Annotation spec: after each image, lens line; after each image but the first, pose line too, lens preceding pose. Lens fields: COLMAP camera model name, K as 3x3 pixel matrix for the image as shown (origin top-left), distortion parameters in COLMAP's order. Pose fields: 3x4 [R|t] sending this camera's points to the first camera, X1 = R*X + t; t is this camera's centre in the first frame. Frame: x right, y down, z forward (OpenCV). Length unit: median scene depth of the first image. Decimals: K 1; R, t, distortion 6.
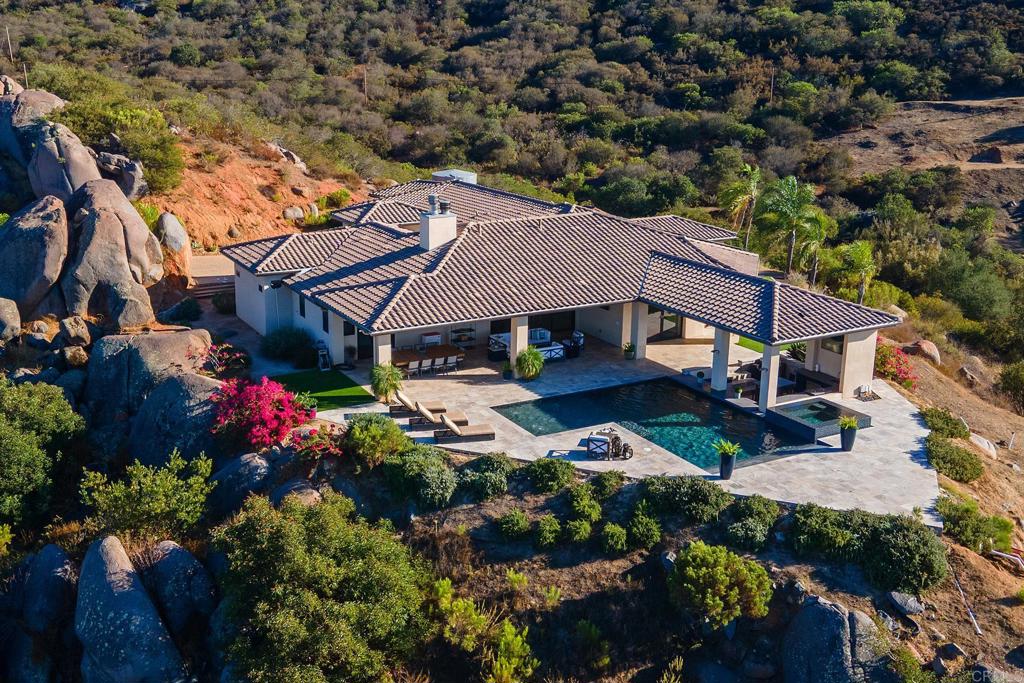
lens RADIAL K [[1005.4, 0, 464.6], [0, 1005.4, 312.0], [0, 0, 1]] dist [0.032960, 0.003989]
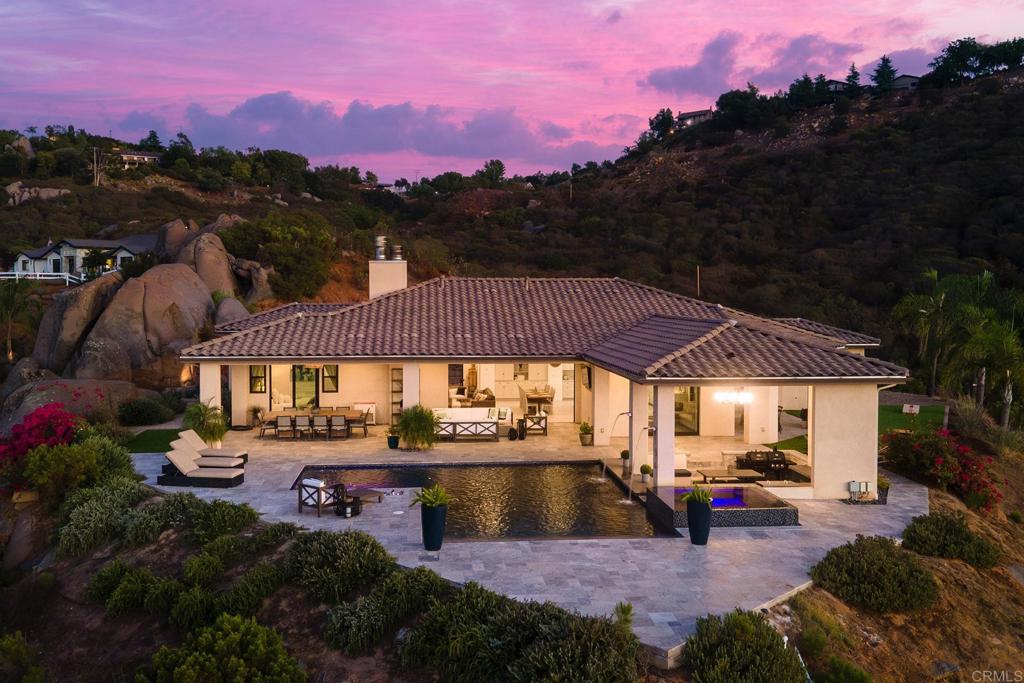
lens RADIAL K [[934.8, 0, 530.4], [0, 934.8, 323.7], [0, 0, 1]] dist [0.029418, 0.002926]
pose [[0.929979, 0.009773, -0.367482, 0.241647], [-0.089446, 0.975620, -0.200414, 0.064649], [0.356564, 0.219251, 0.908180, 0.219003]]
